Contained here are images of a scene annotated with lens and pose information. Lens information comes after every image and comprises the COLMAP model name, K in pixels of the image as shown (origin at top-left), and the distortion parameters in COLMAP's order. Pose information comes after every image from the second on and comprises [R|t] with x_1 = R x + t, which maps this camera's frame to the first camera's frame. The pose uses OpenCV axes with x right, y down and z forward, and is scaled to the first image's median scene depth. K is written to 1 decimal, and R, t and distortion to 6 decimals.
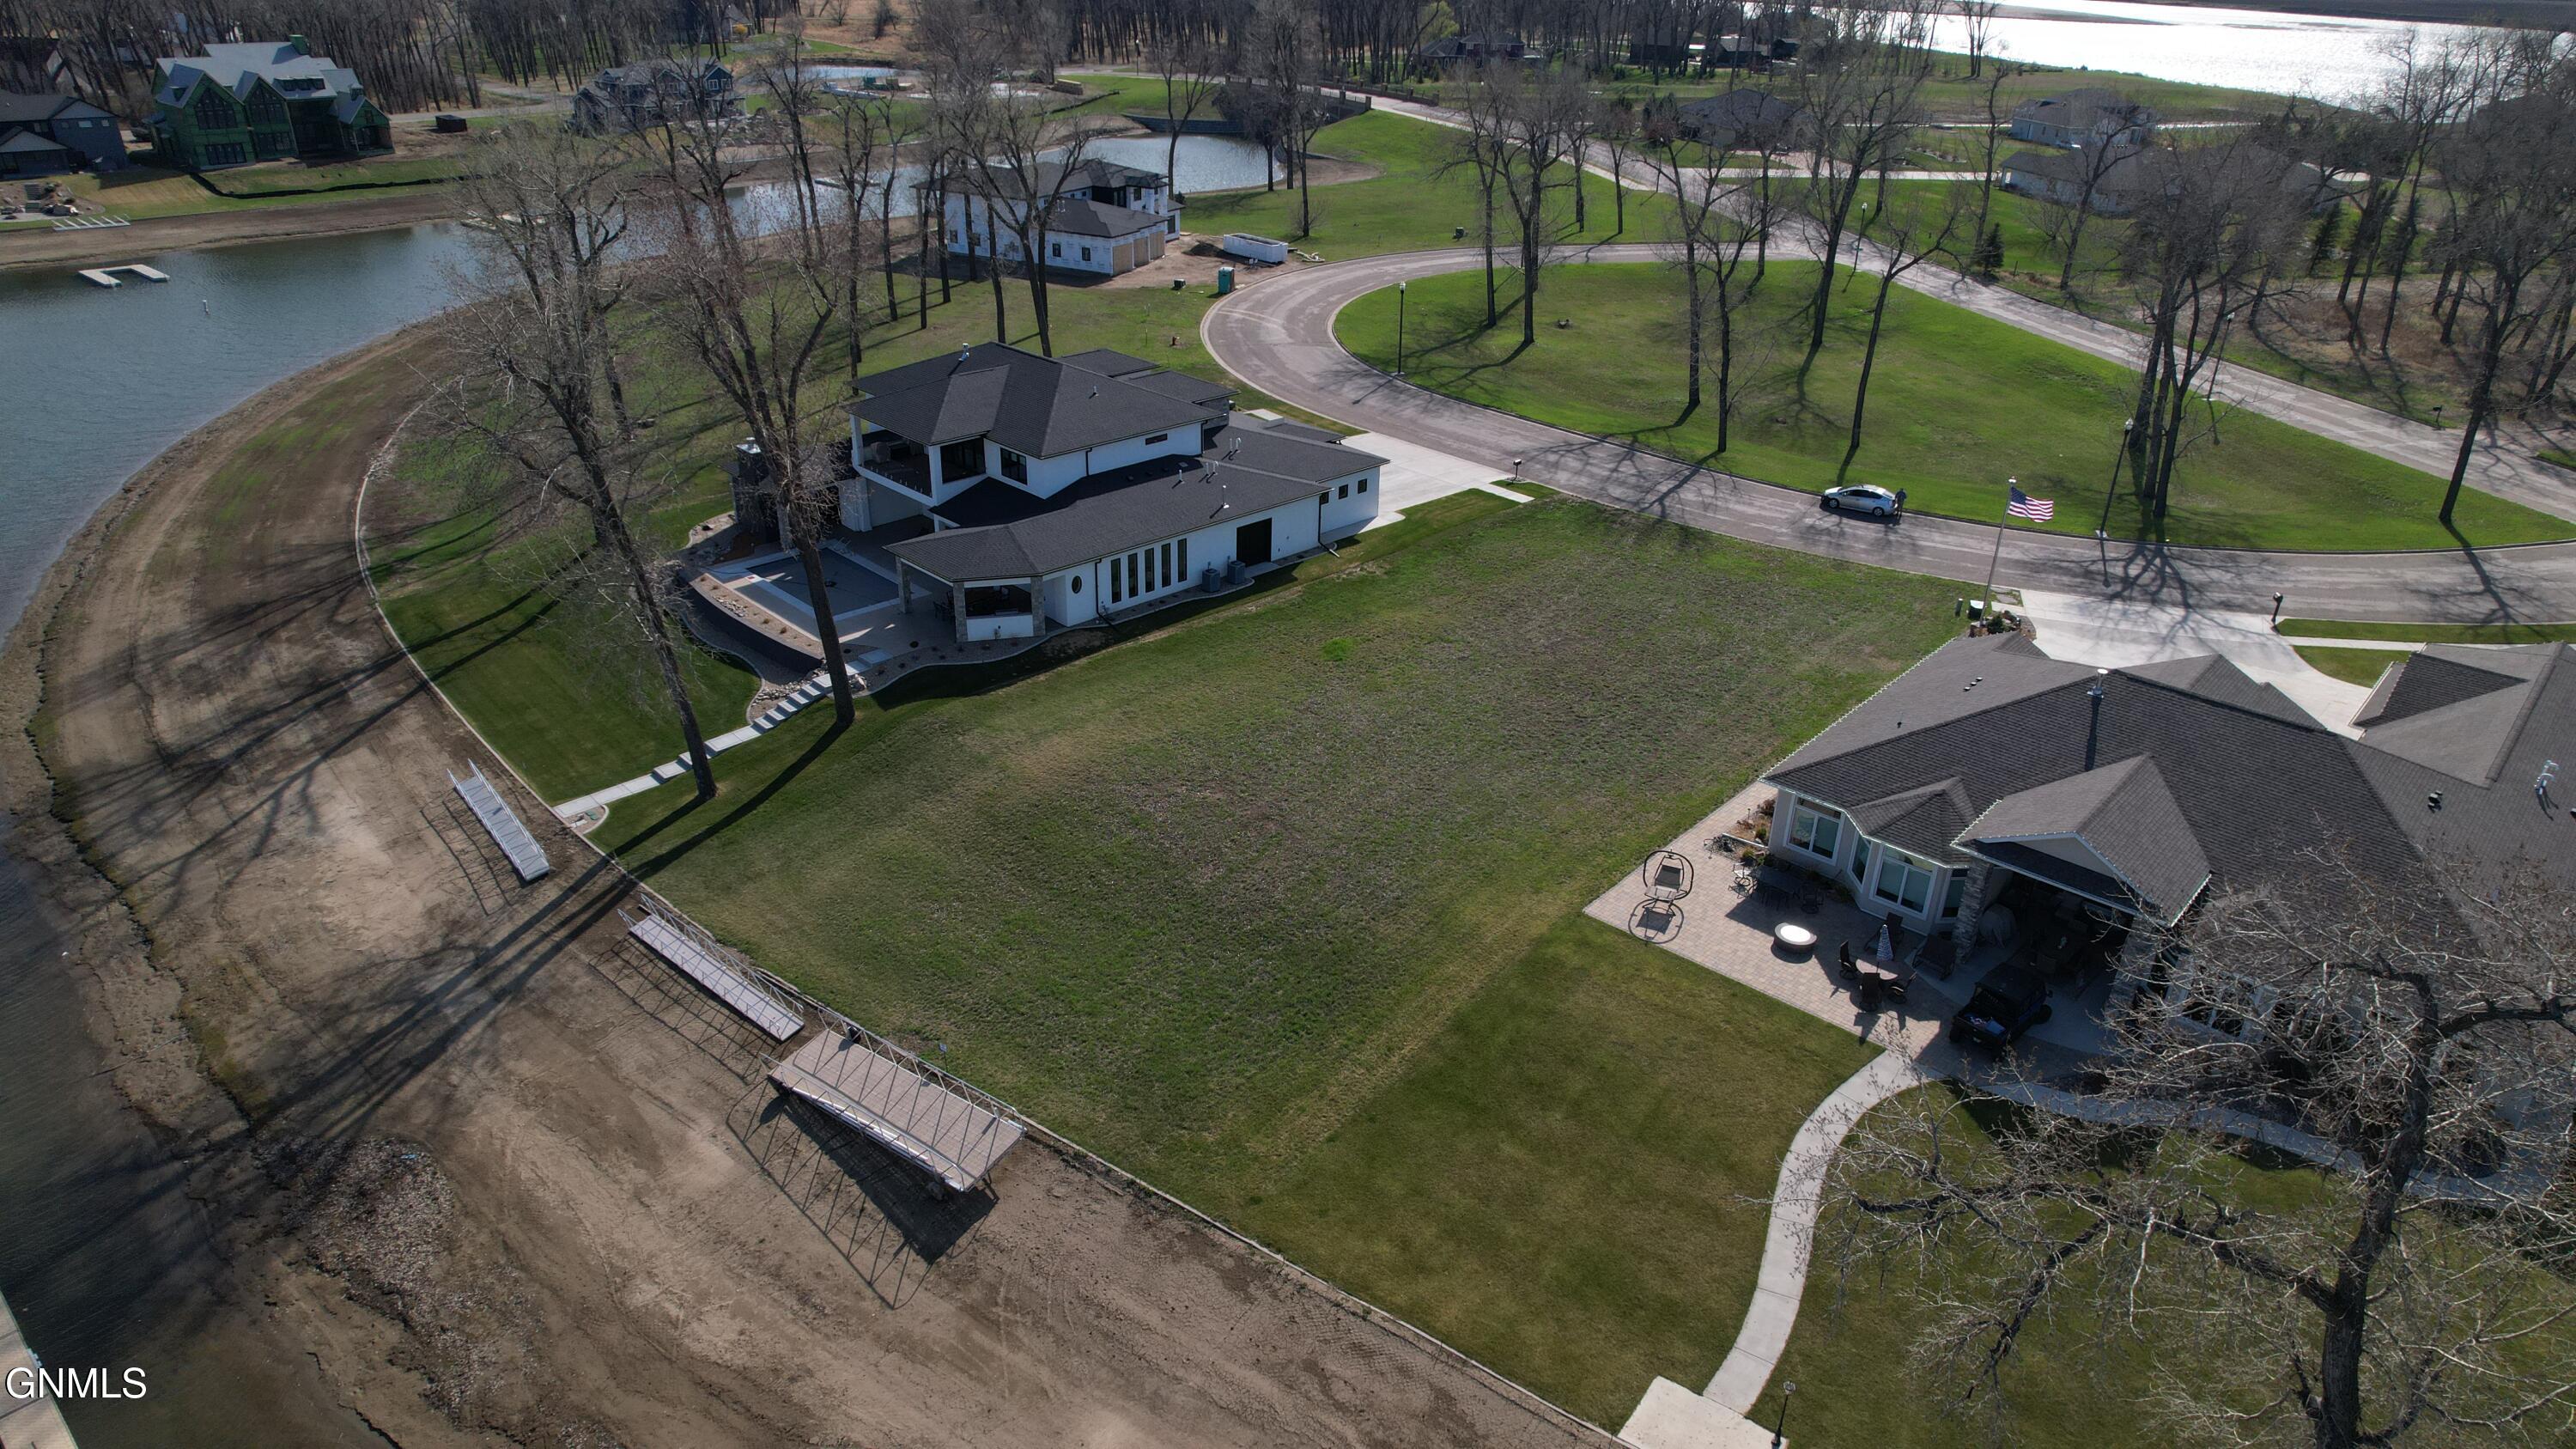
lens RADIAL K [[1656.8, 0, 1280.7], [0, 1656.8, 720.7], [0, 0, 1]] dist [-0.086055, 0.083112]
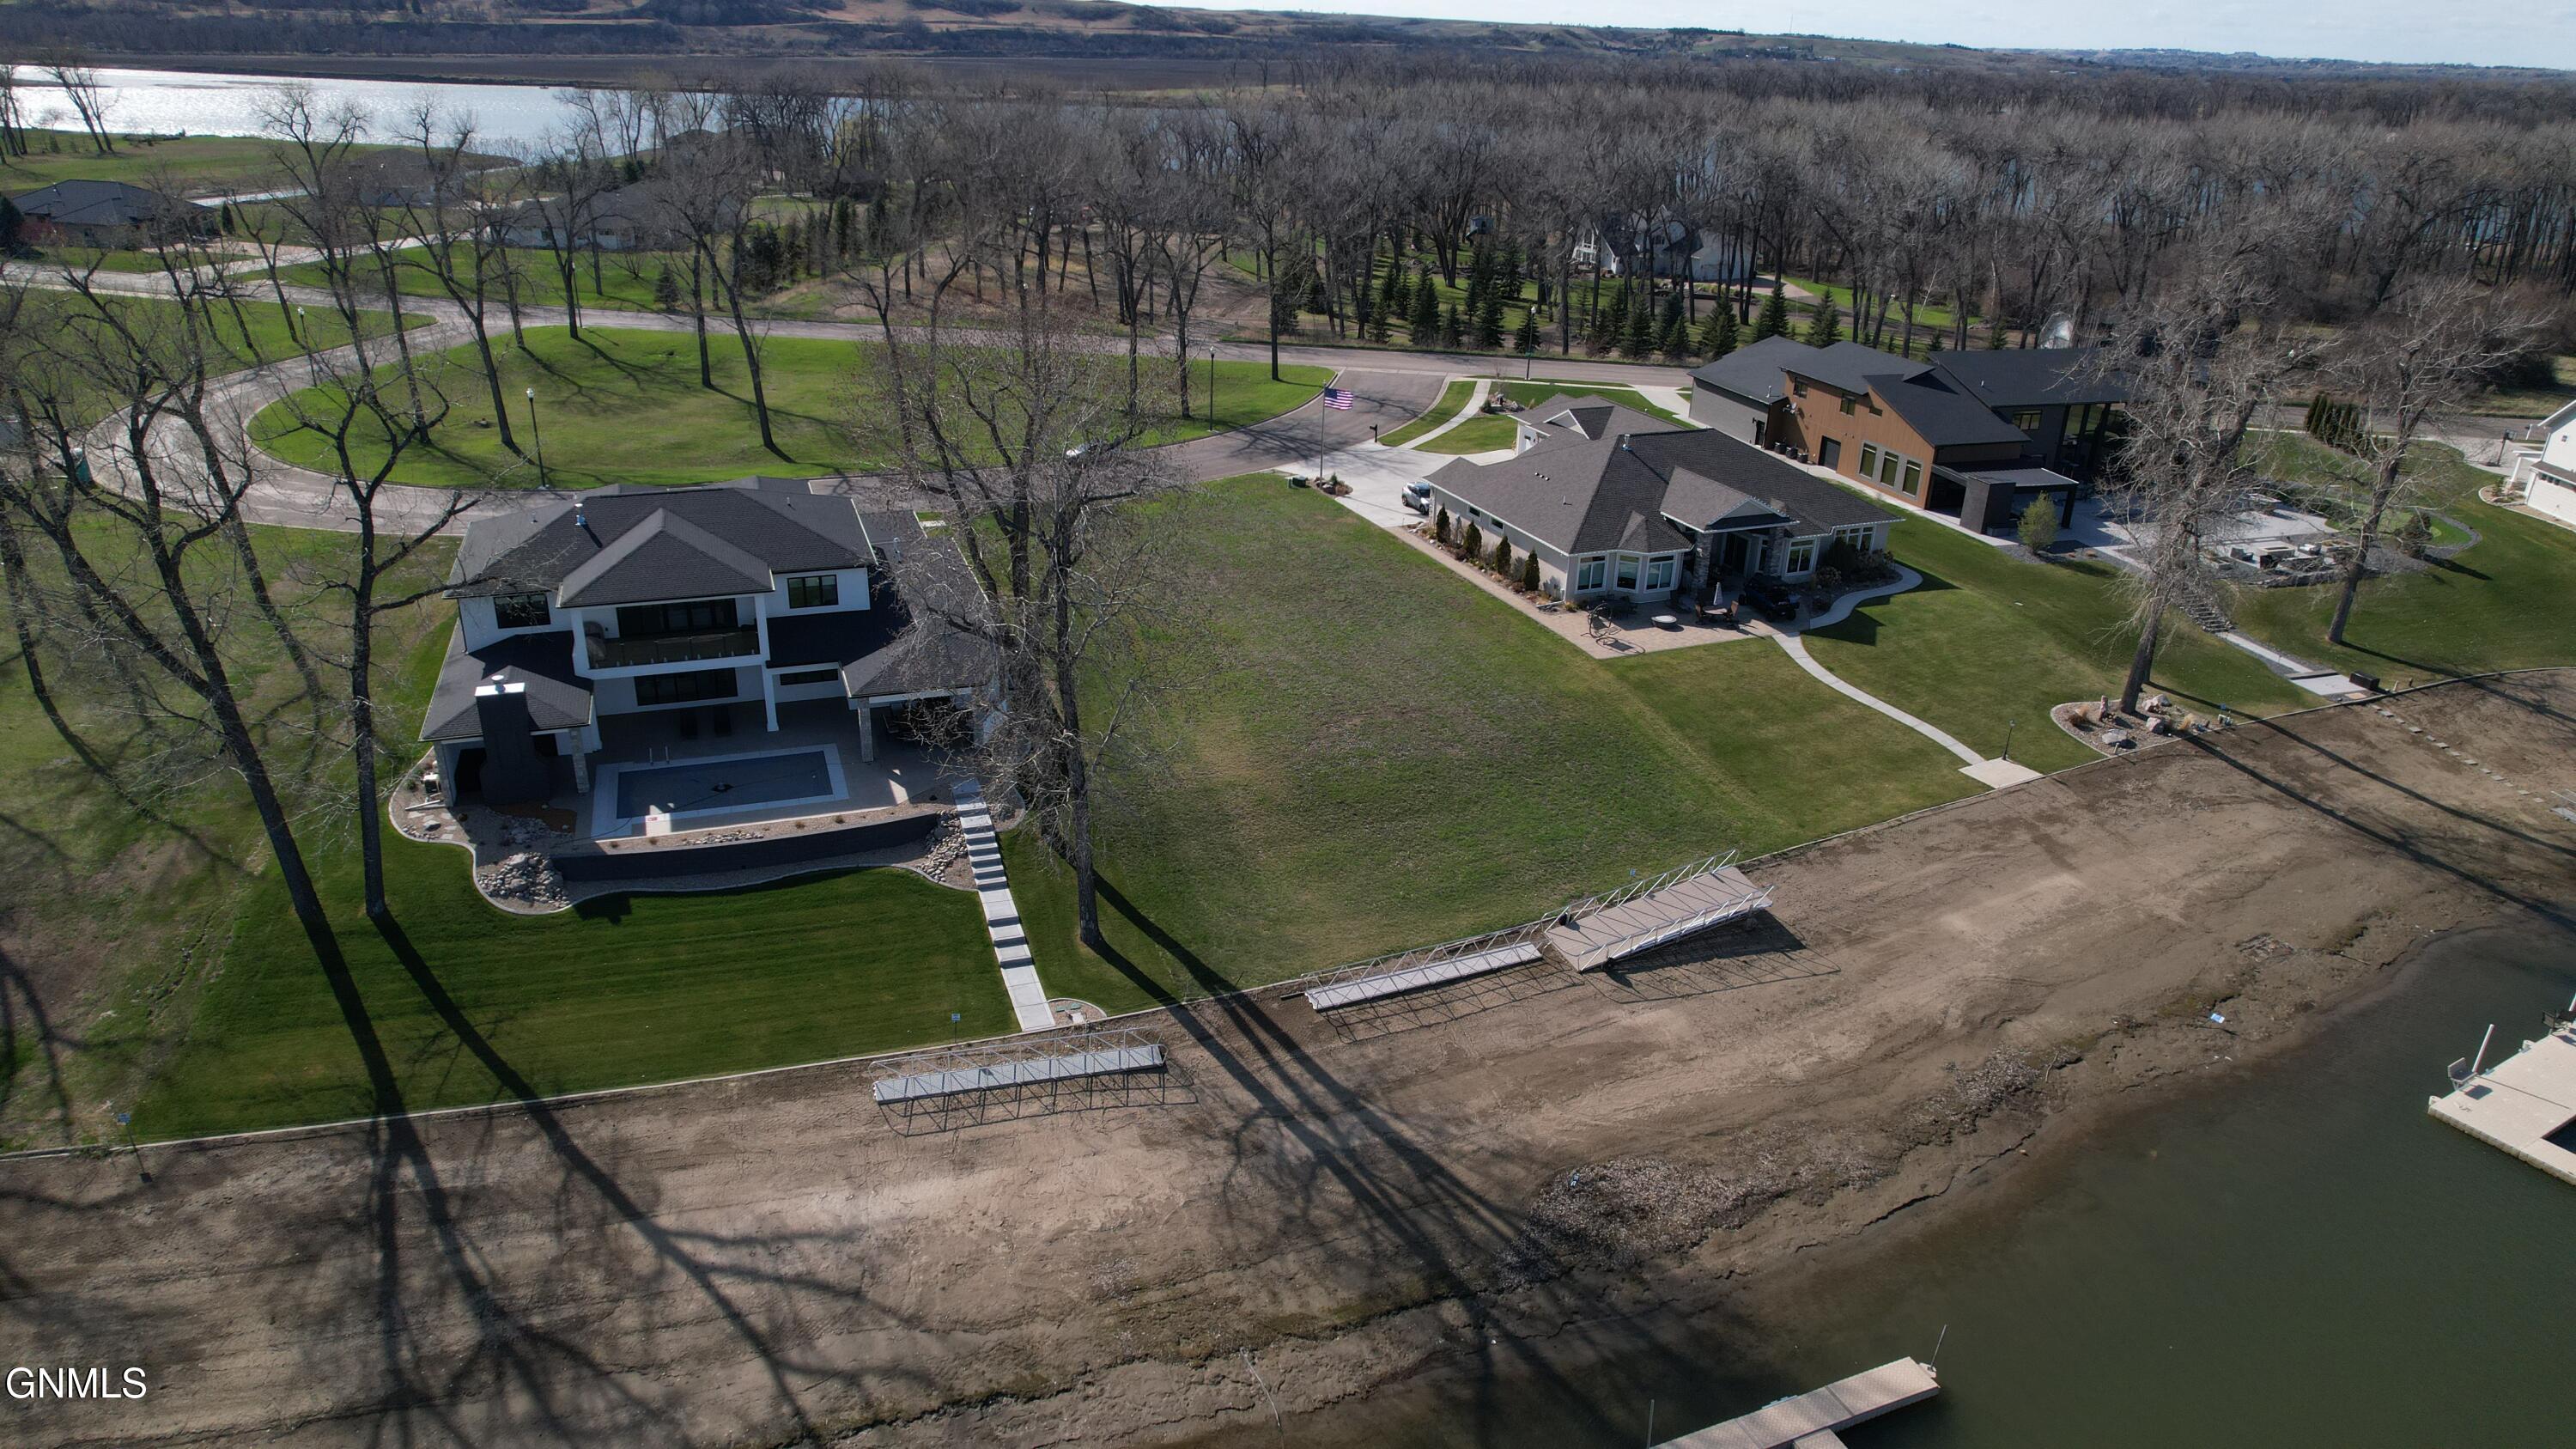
lens RADIAL K [[1656.8, 0, 1280.7], [0, 1656.8, 720.7], [0, 0, 1]] dist [-0.086055, 0.083112]
pose [[0.415487, -0.362566, 0.834216, -1.180854], [0.388909, 0.899878, 0.197405, -0.236618], [-0.822265, 0.242415, 0.514893, 0.460467]]
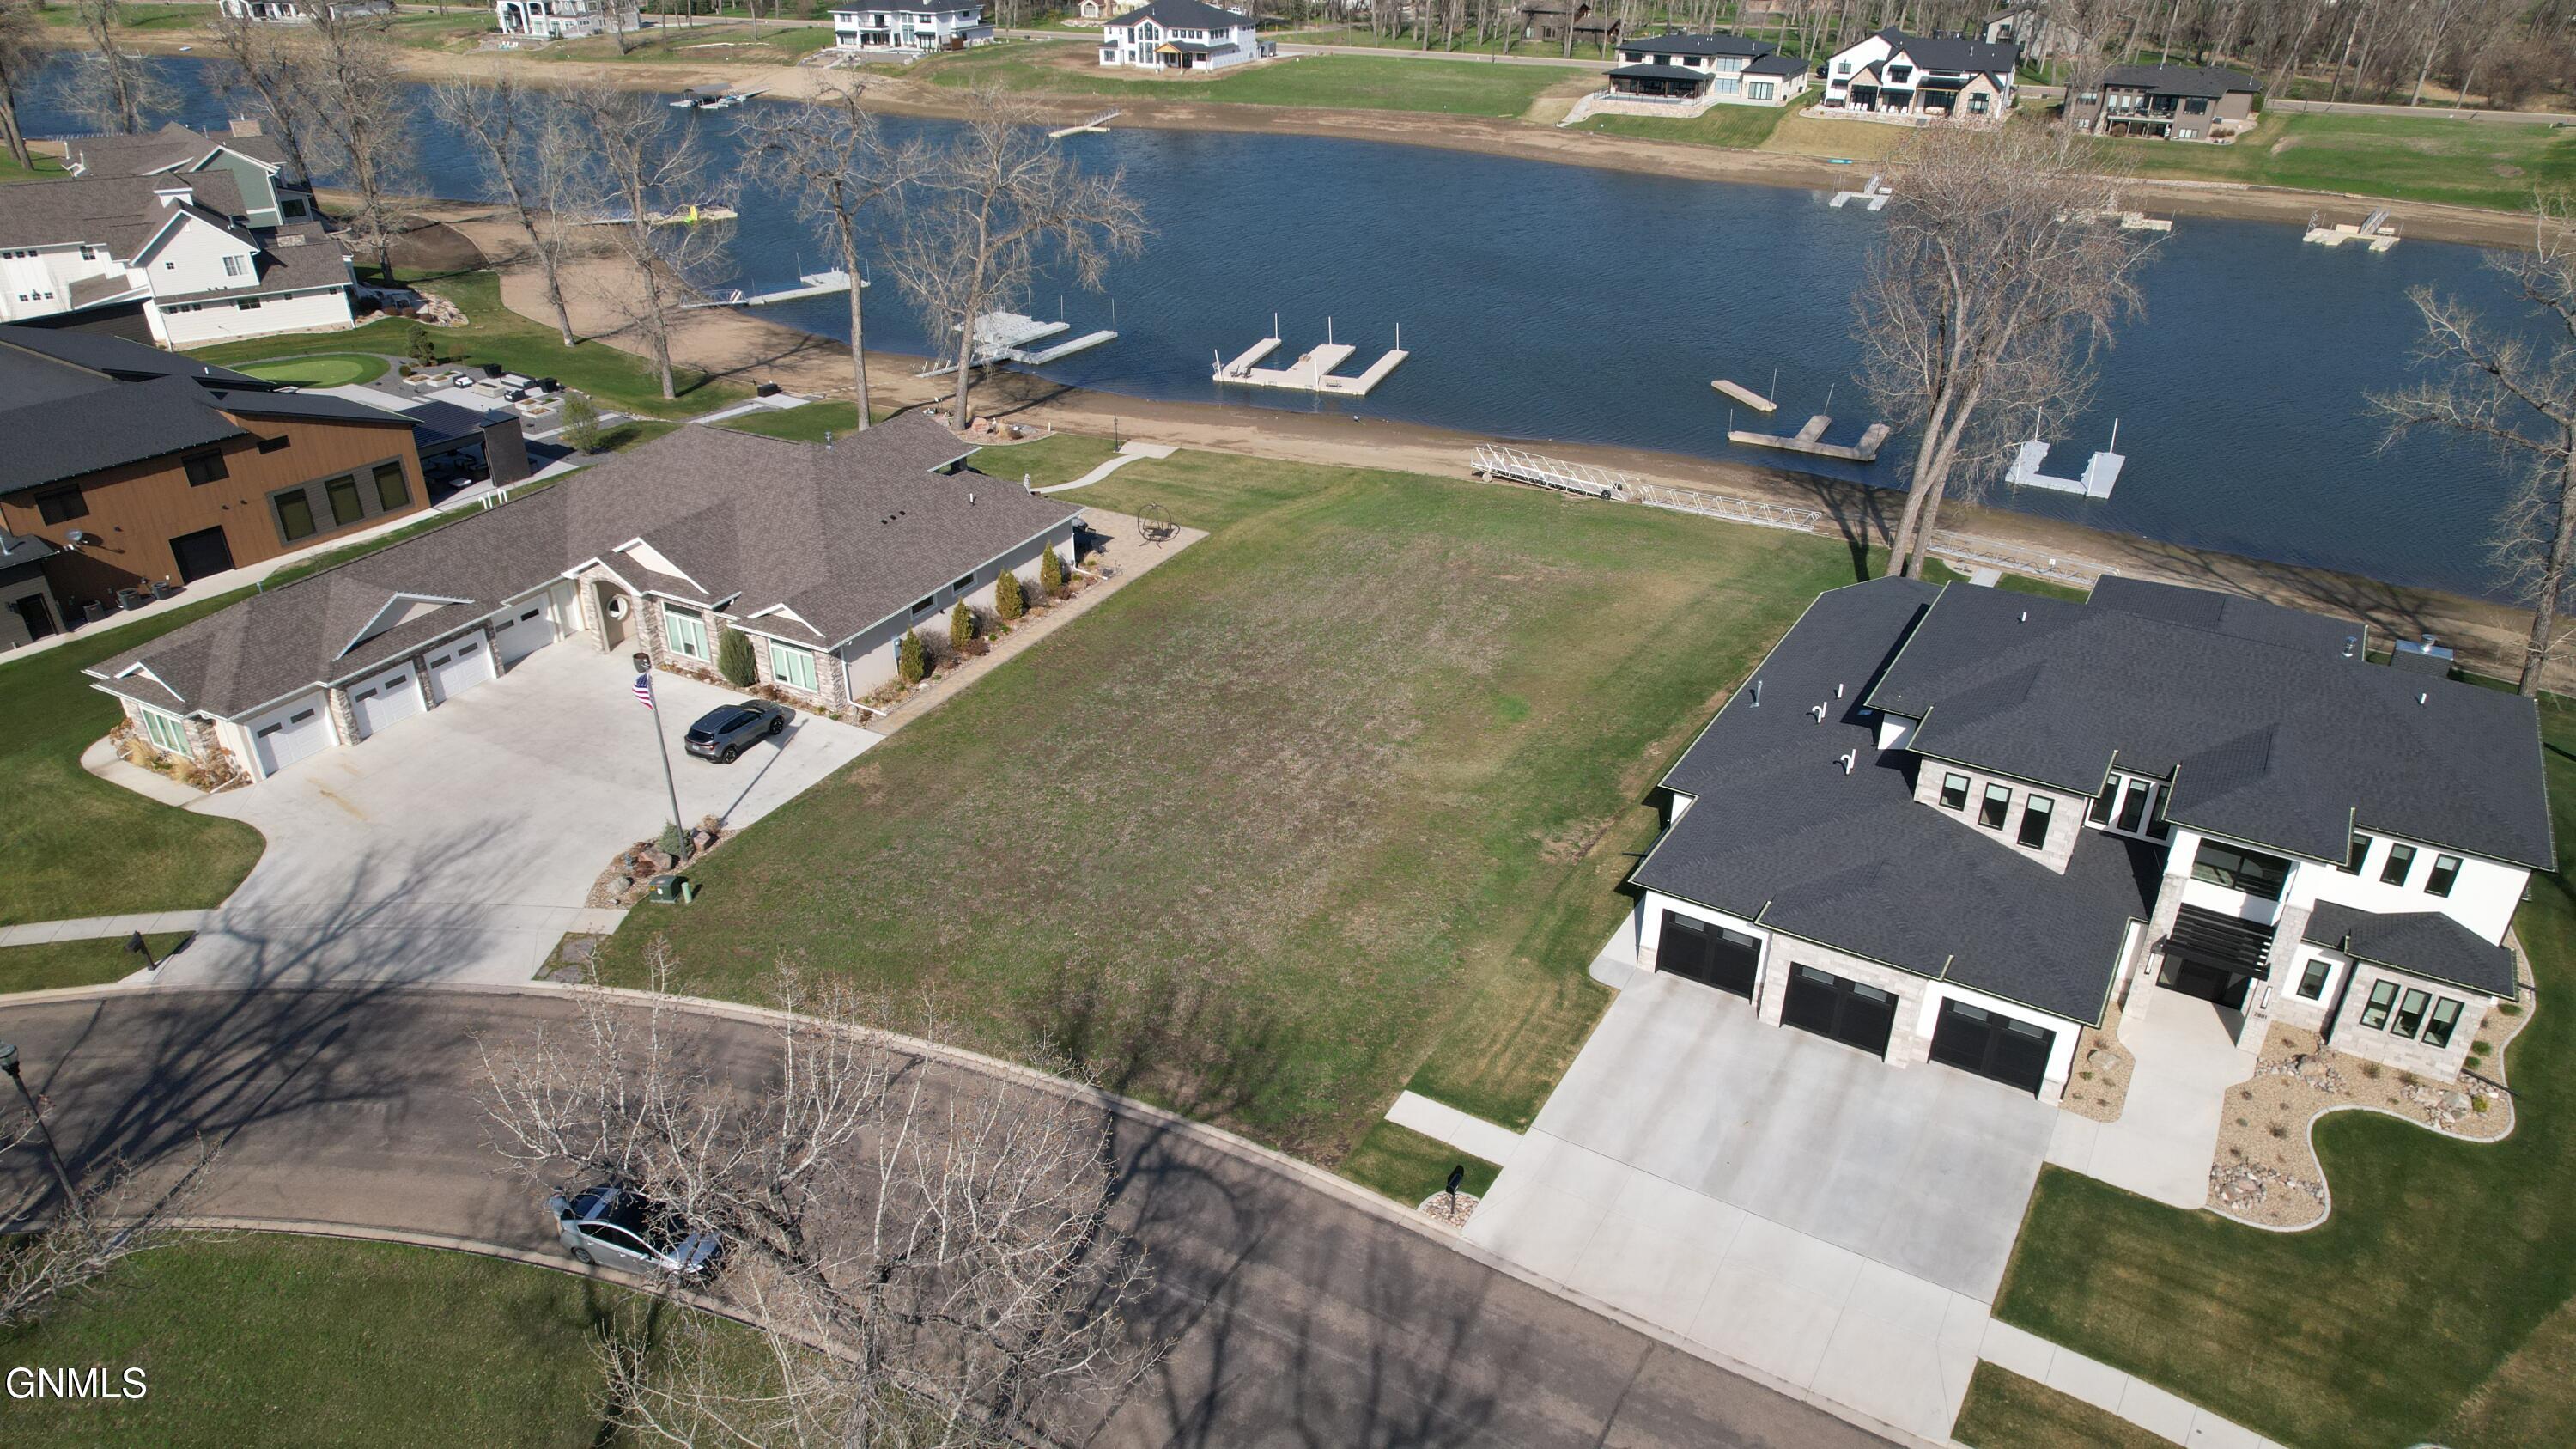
lens RADIAL K [[1656.8, 0, 1280.7], [0, 1656.8, 720.7], [0, 0, 1]] dist [-0.086055, 0.083112]
pose [[-0.970005, 0.098023, -0.222443, 0.450677], [-0.121784, 0.595998, 0.793697, -0.929282], [0.210376, 0.796981, -0.566183, 1.914835]]
